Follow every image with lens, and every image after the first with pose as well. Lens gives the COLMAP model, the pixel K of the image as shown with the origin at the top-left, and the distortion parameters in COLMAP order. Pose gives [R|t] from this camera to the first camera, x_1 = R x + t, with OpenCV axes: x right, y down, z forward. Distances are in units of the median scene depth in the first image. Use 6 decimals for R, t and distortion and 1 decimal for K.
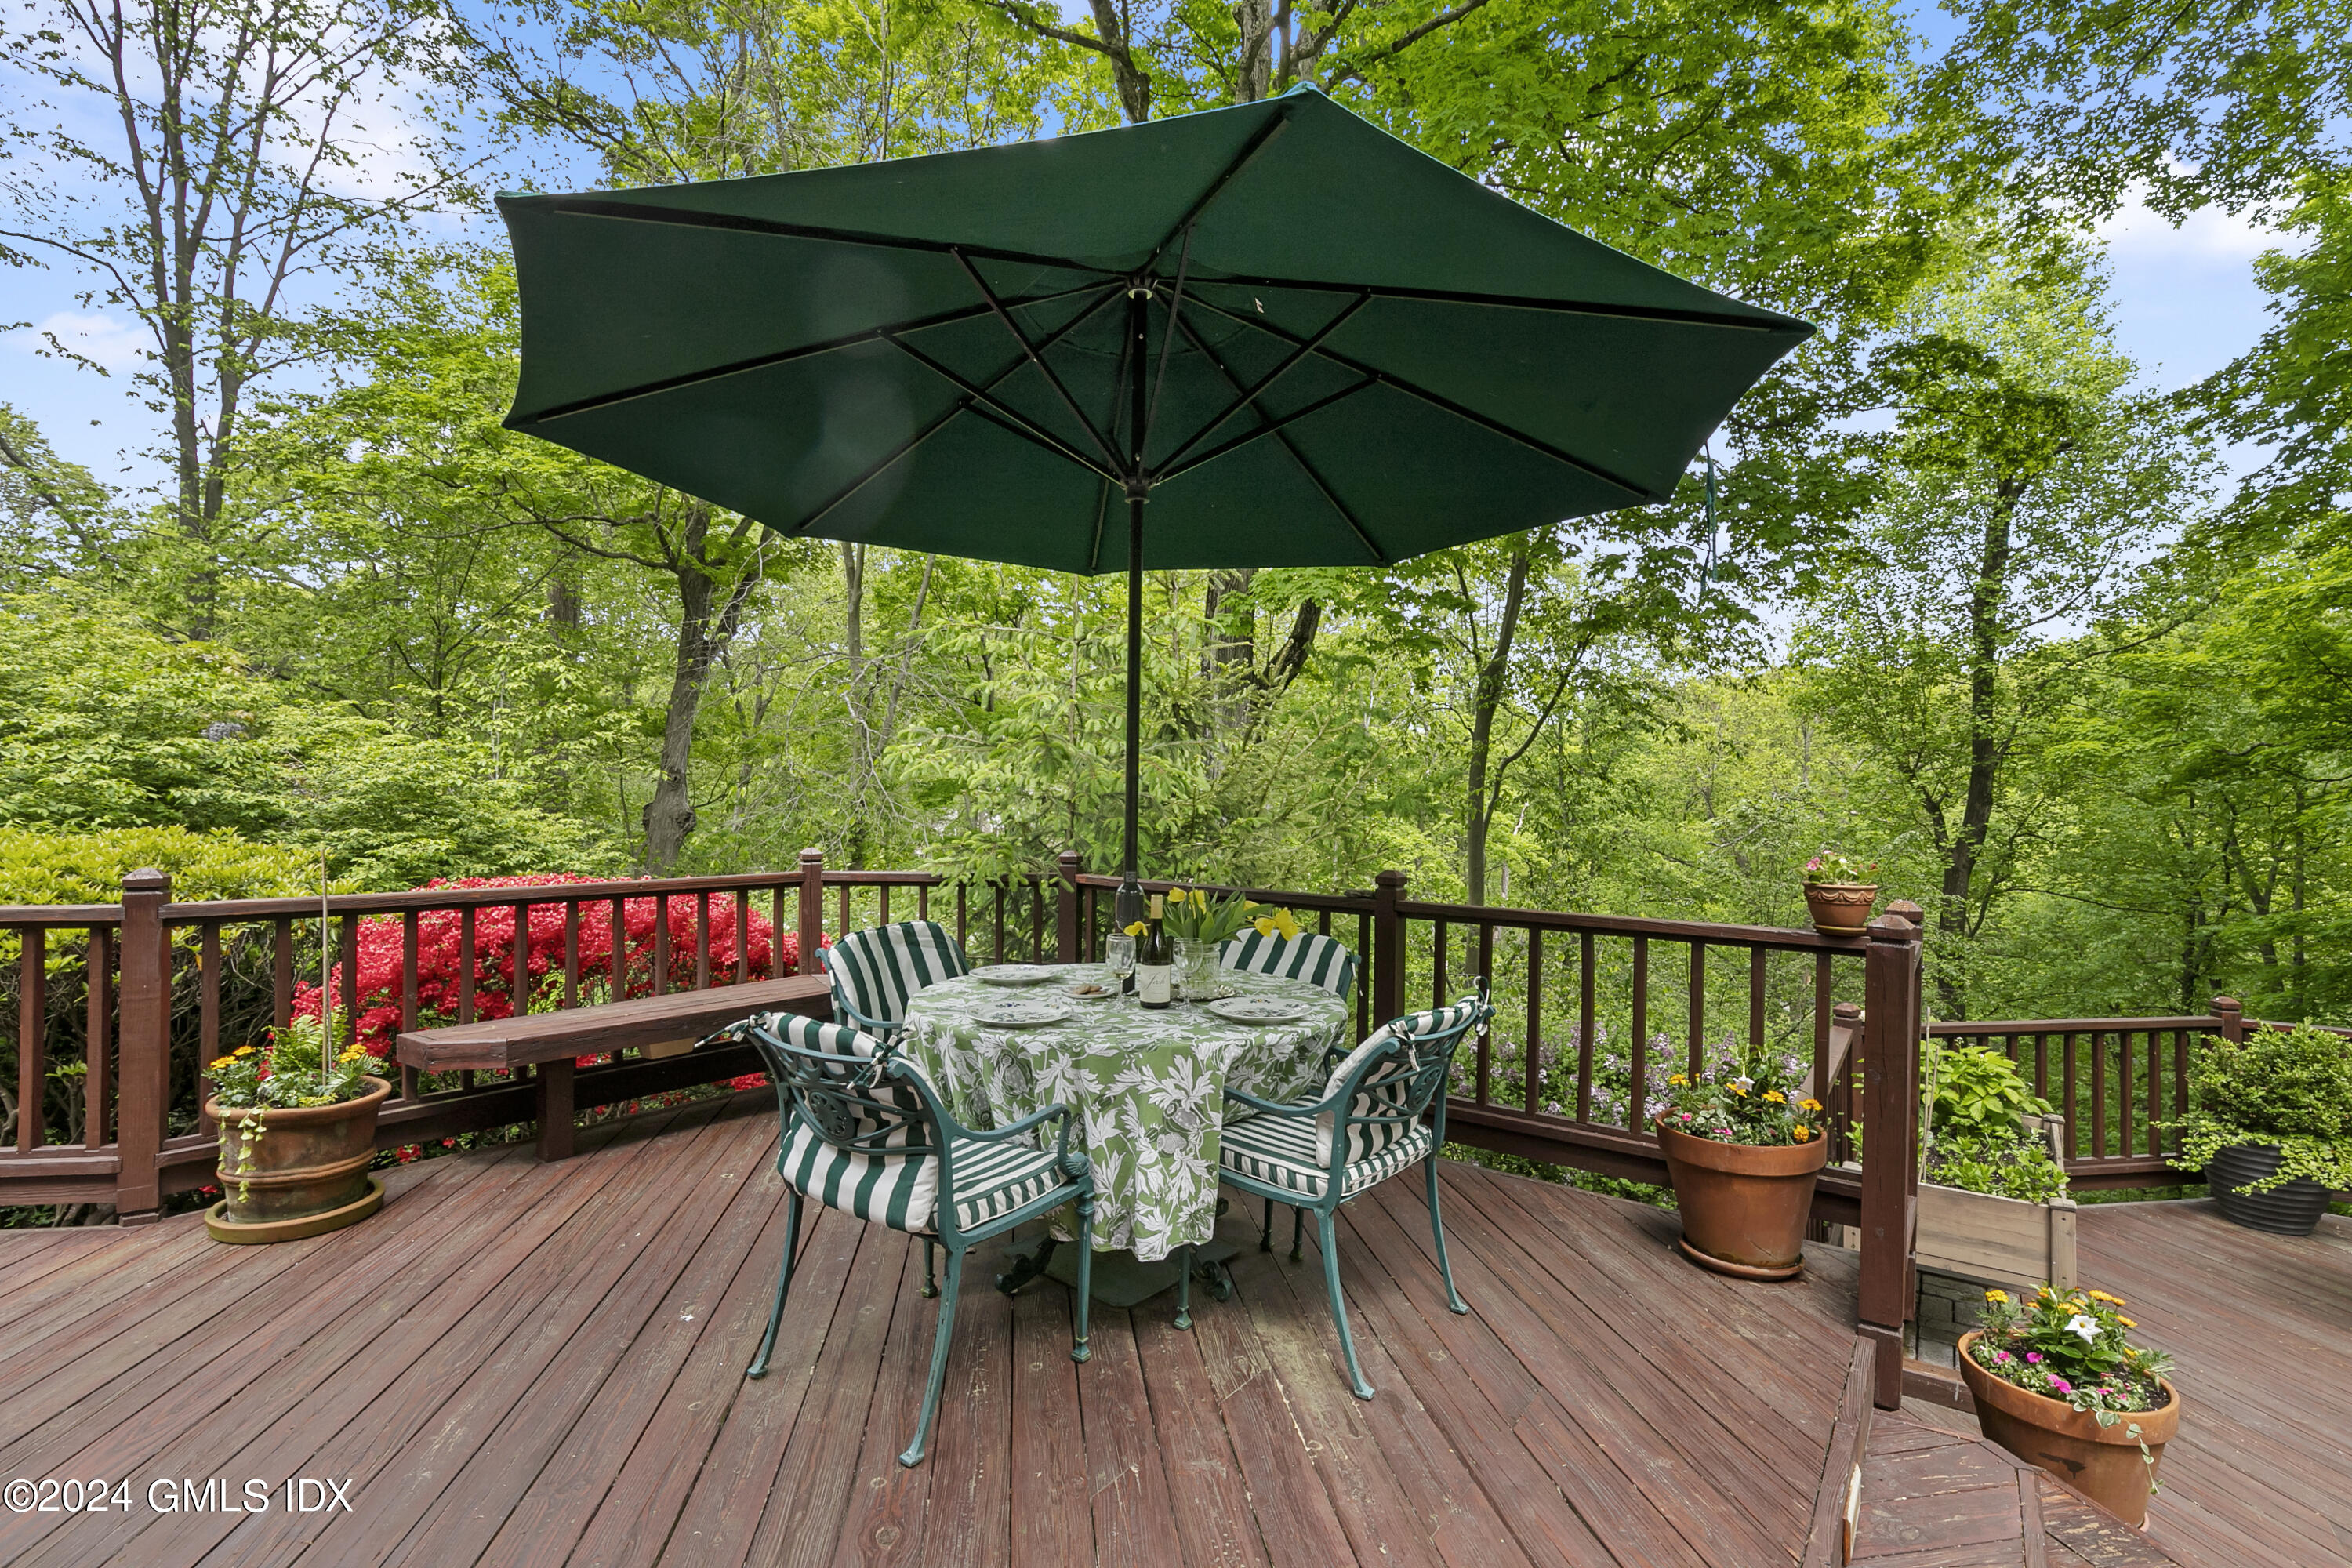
lens RADIAL K [[1095.4, 0, 1176.0], [0, 1095.4, 784.0], [0, 0, 1]] dist [-0.002425, 0.000413]
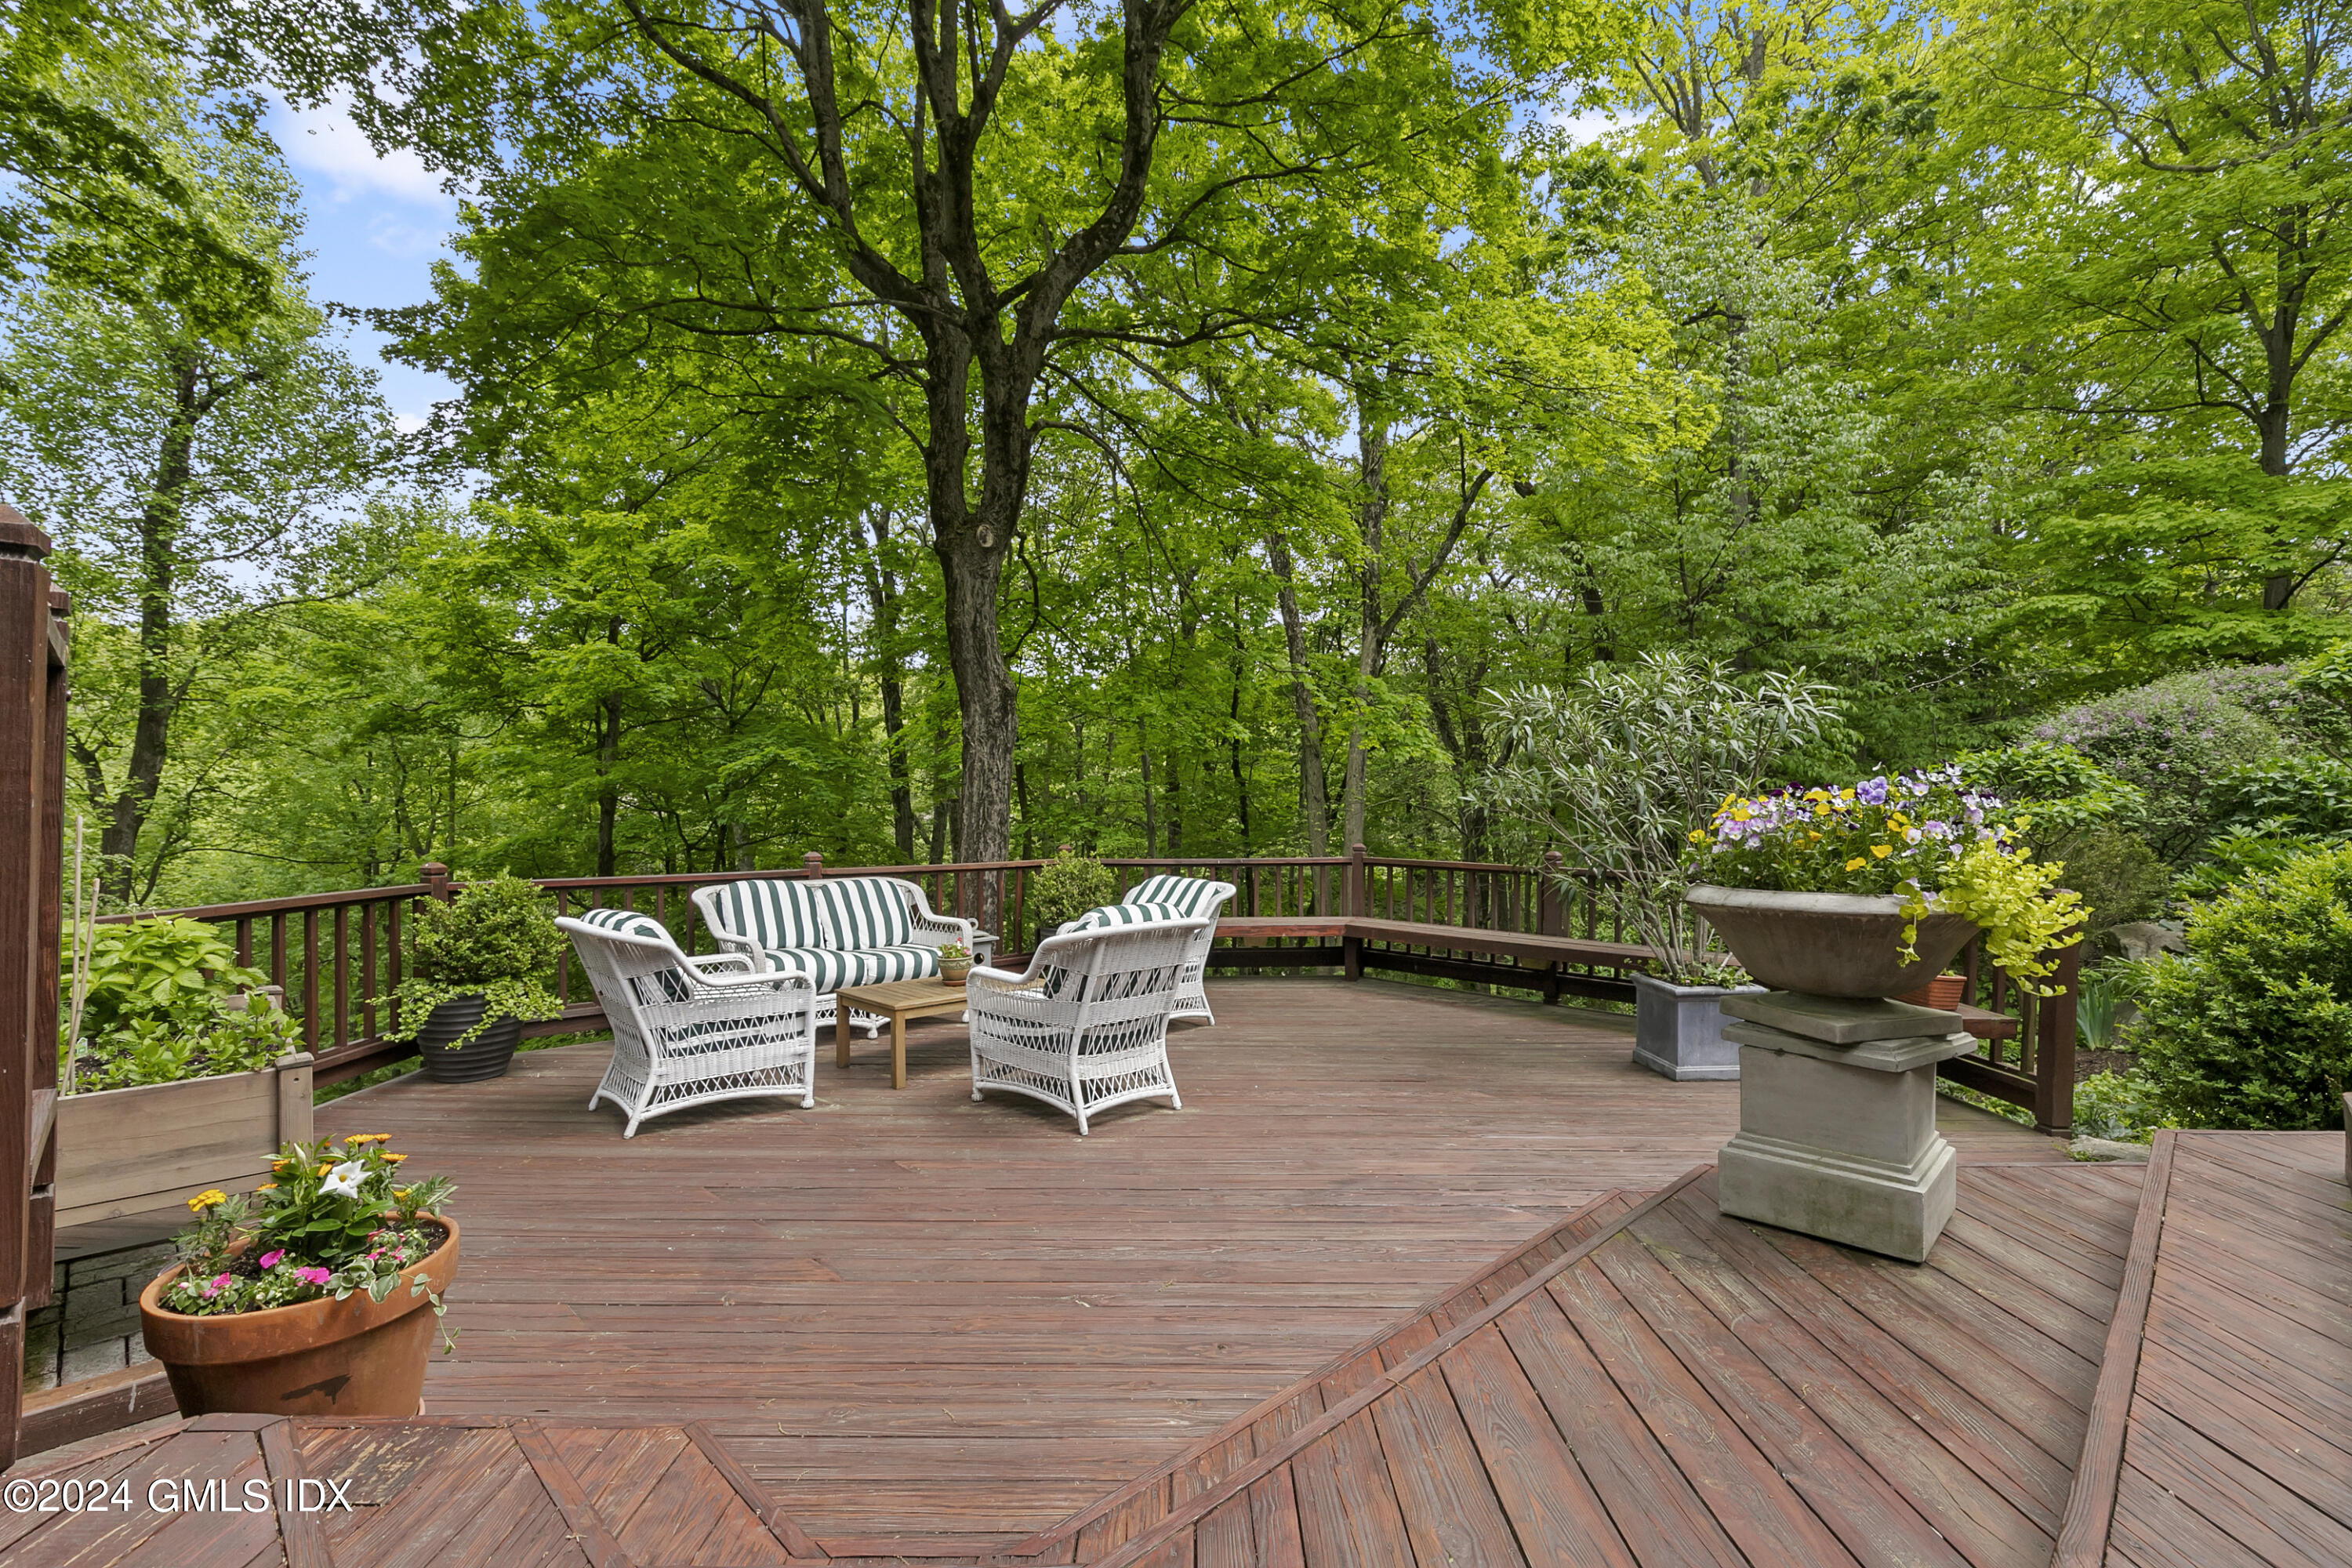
lens RADIAL K [[1037.5, 0, 1176.0], [0, 1037.5, 784.0], [0, 0, 1]] dist [-0.025173, 0.007378]
pose [[0.144963, 0.006990, 0.989412, 0.084916], [-0.000878, 0.999976, -0.006936, 0.080863], [-0.989437, 0.000137, 0.144965, 0.124038]]
